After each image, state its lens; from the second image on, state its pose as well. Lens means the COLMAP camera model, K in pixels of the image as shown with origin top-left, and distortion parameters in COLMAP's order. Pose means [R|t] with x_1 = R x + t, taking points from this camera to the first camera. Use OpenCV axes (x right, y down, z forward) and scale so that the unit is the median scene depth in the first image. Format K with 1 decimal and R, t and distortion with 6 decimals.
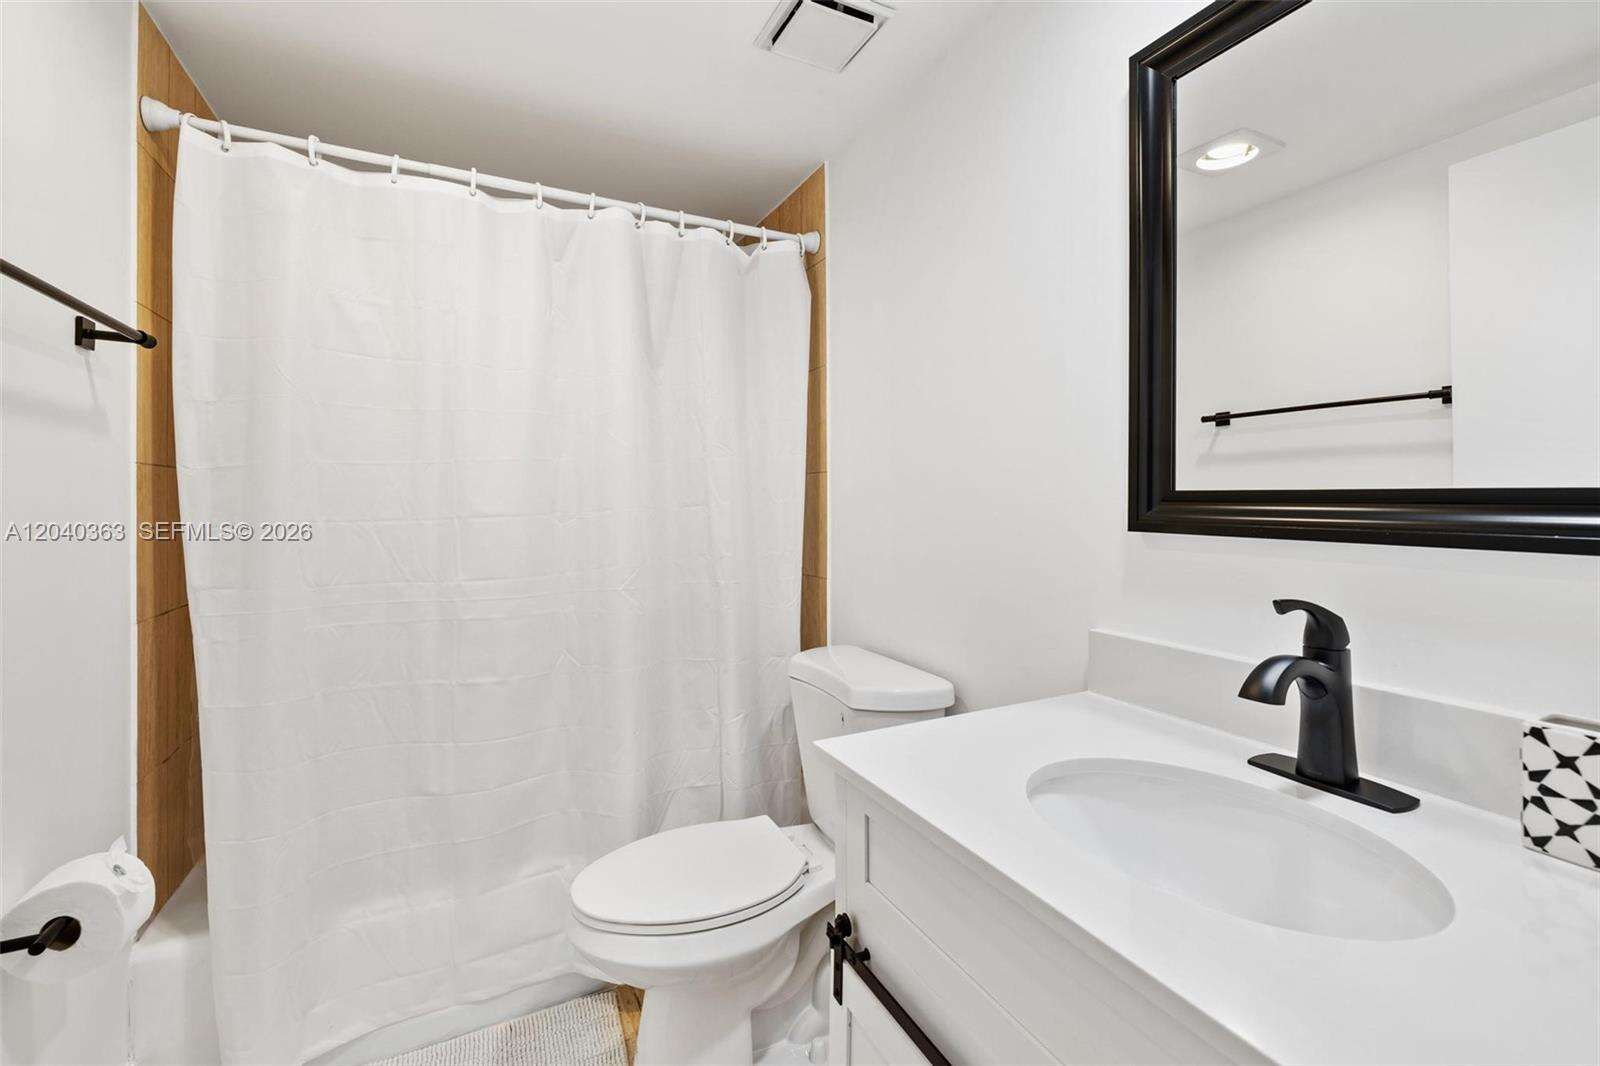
lens RADIAL K [[689.0, 0, 788.4], [0, 689.0, 509.5], [0, 0, 1]] dist [0.002772, 0.000164]
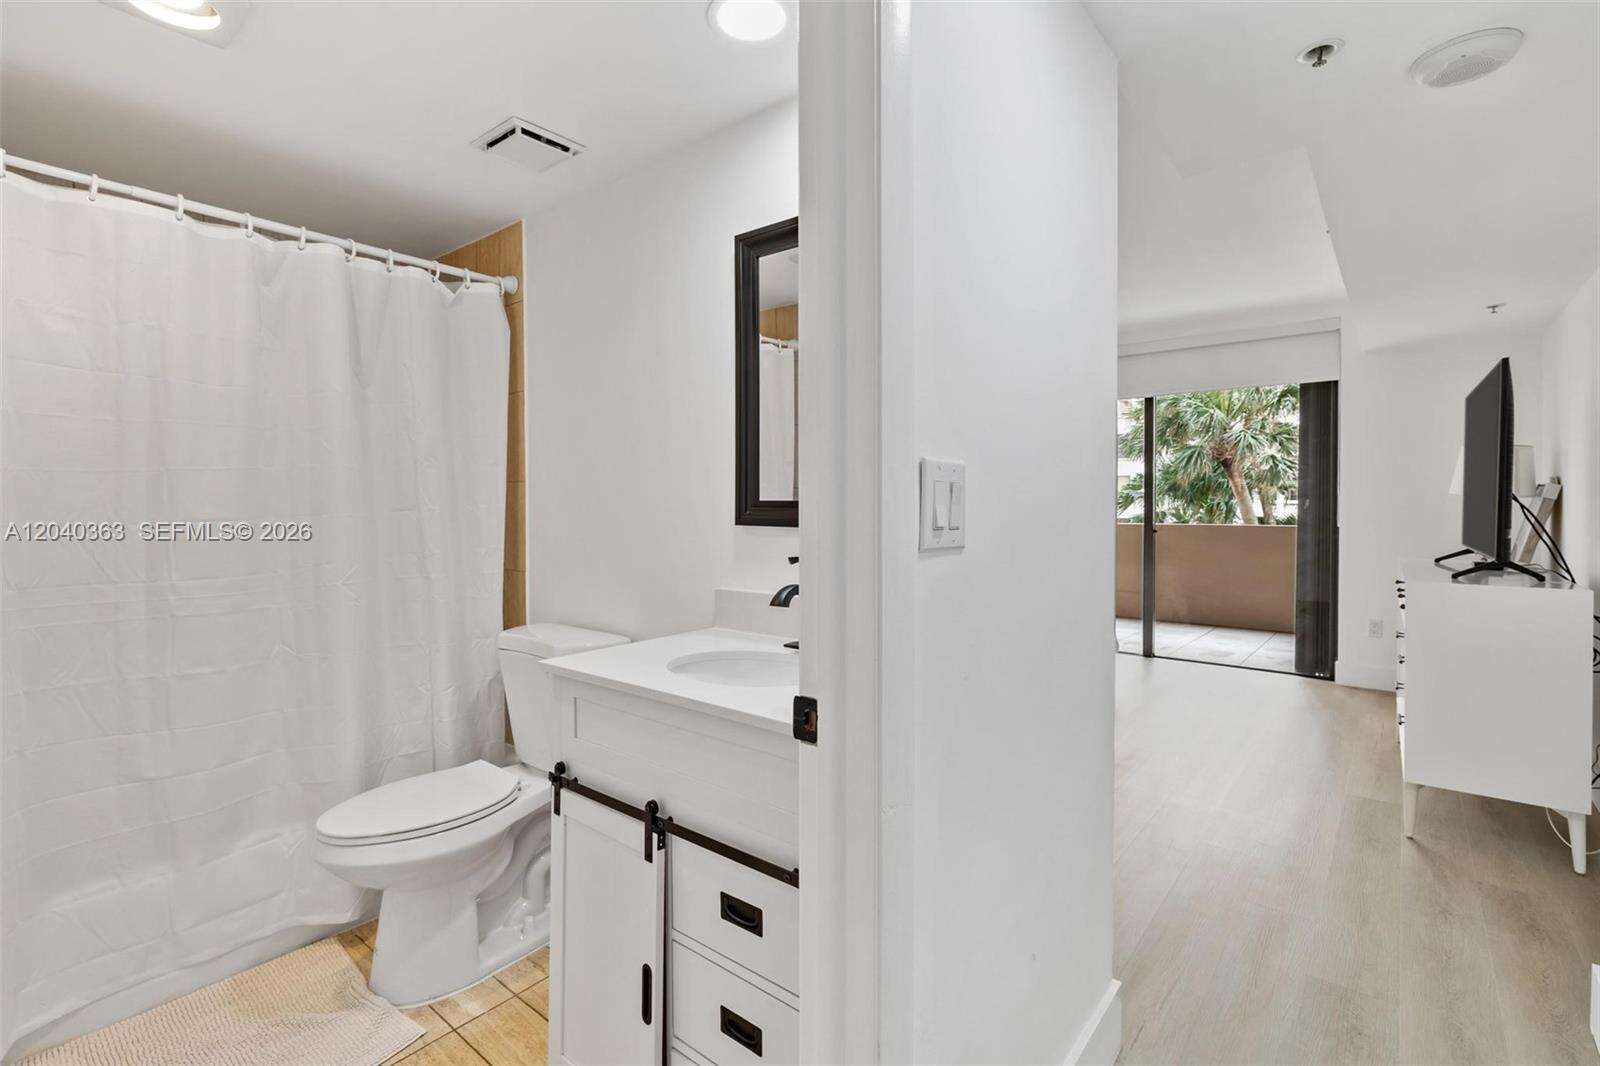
lens RADIAL K [[724.3, 0, 792.3], [0, 724.3, 508.2], [0, 0, 1]] dist [-0.003842, 0.000710]
pose [[0.901994, -0.001711, 0.431745, -0.085914], [0.004787, 0.999970, -0.006039, 0.001626], [-0.431722, 0.007514, 0.901975, -0.411281]]
